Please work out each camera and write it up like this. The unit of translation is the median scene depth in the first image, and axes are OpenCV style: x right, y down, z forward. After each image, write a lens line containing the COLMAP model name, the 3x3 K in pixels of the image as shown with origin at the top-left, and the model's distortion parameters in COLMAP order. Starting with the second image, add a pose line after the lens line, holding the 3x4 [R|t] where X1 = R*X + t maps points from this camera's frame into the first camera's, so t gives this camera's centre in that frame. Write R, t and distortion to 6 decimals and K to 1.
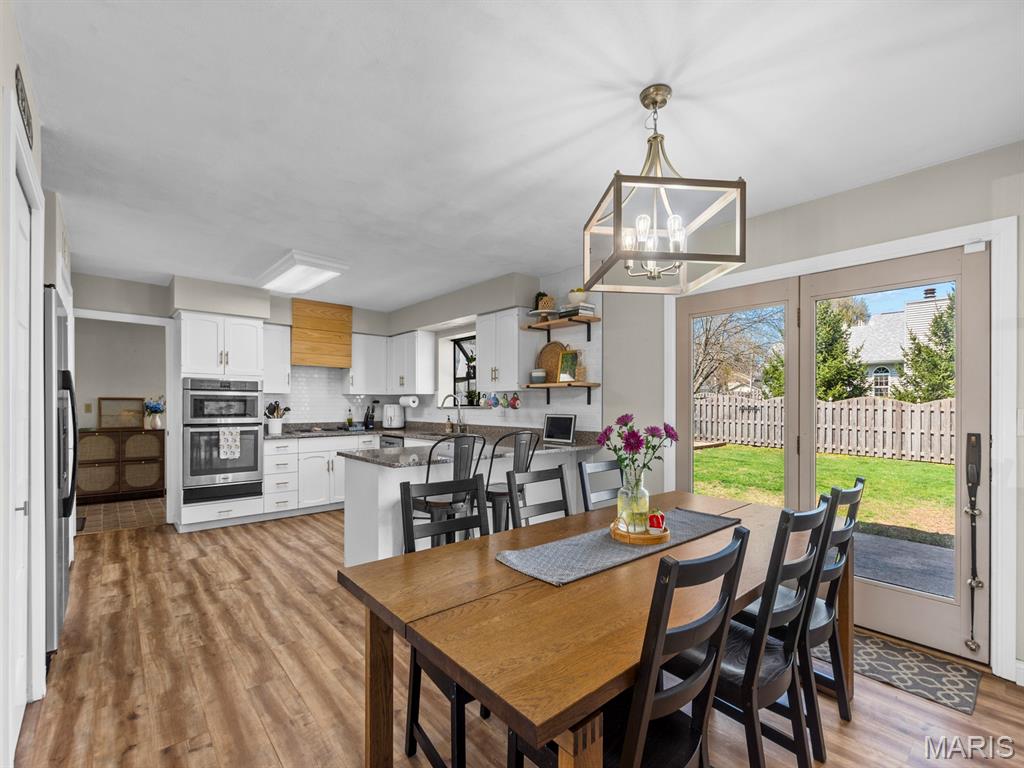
lens RADIAL K [[450.7, 0, 517.2], [0, 450.7, 408.1], [0, 0, 1]] dist [0.006155, -0.003545]
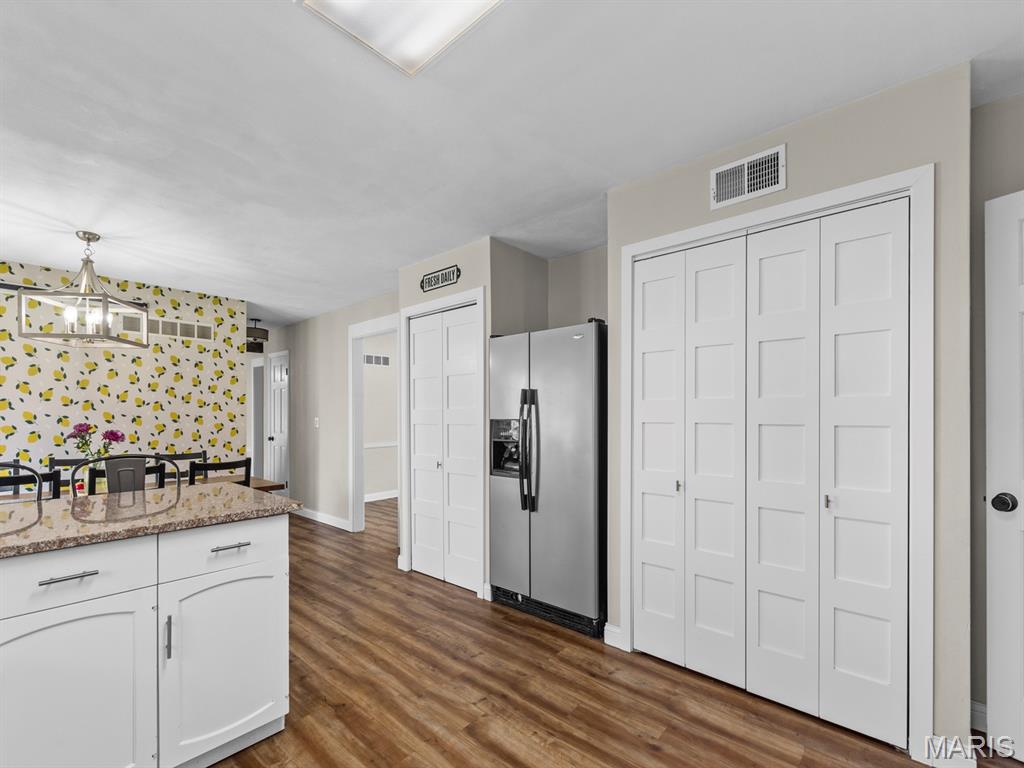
lens RADIAL K [[450.7, 0, 516.6], [0, 450.7, 417.8], [0, 0, 1]] dist [0.006155, -0.003545]
pose [[-0.992012, -0.000292, -0.126147, -0.441720], [-0.002290, 0.999874, 0.015698, -0.014206], [0.126126, 0.015862, -0.991887, 1.180727]]
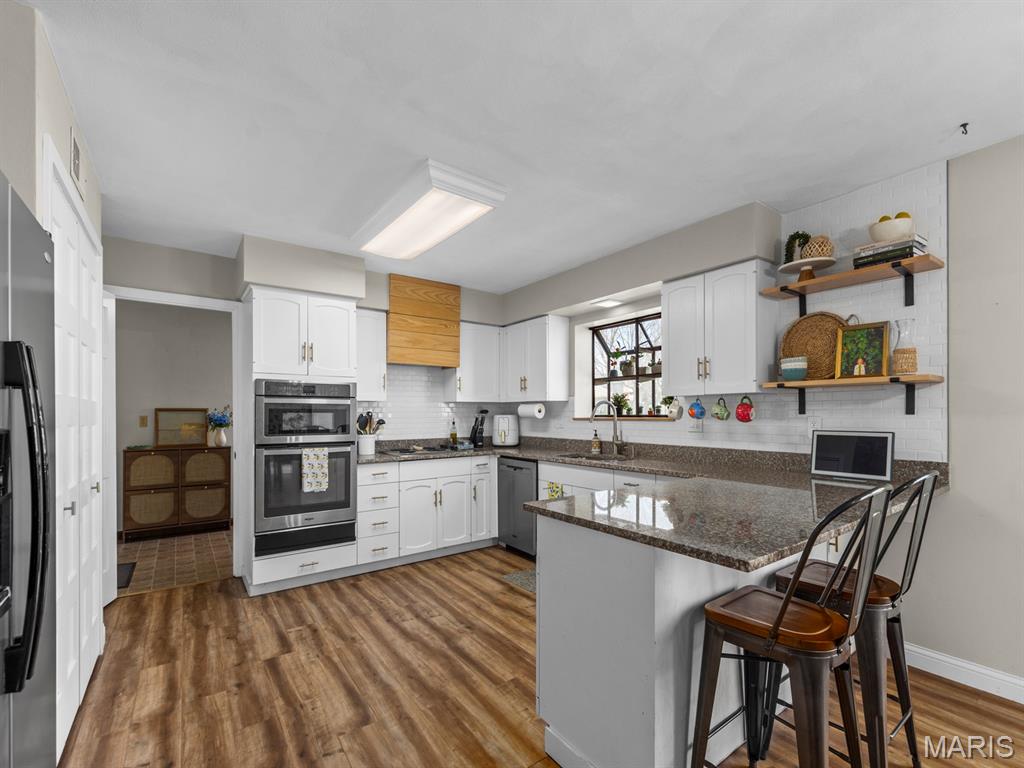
lens RADIAL K [[450.7, 0, 514.7], [0, 450.7, 413.1], [0, 0, 1]] dist [0.006155, -0.003545]
pose [[0.994985, -0.005635, -0.099863, -0.263770], [0.004836, 0.999954, -0.008248, -0.006502], [0.099905, 0.007724, 0.994967, 0.336208]]
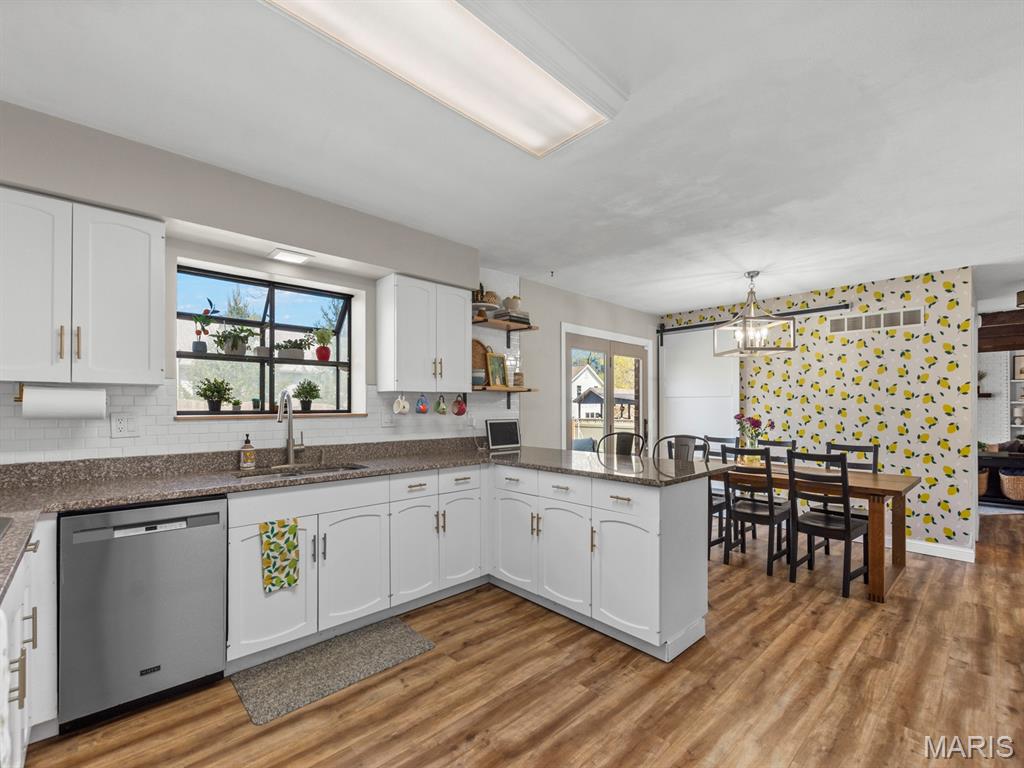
lens RADIAL K [[450.7, 0, 505.0], [0, 450.7, 406.2], [0, 0, 1]] dist [0.006155, -0.003545]
pose [[-0.008040, 0.000854, 0.999967, -0.800854], [0.008909, 0.999960, -0.000782, -0.012532], [-0.999928, 0.008902, -0.008047, 0.925286]]
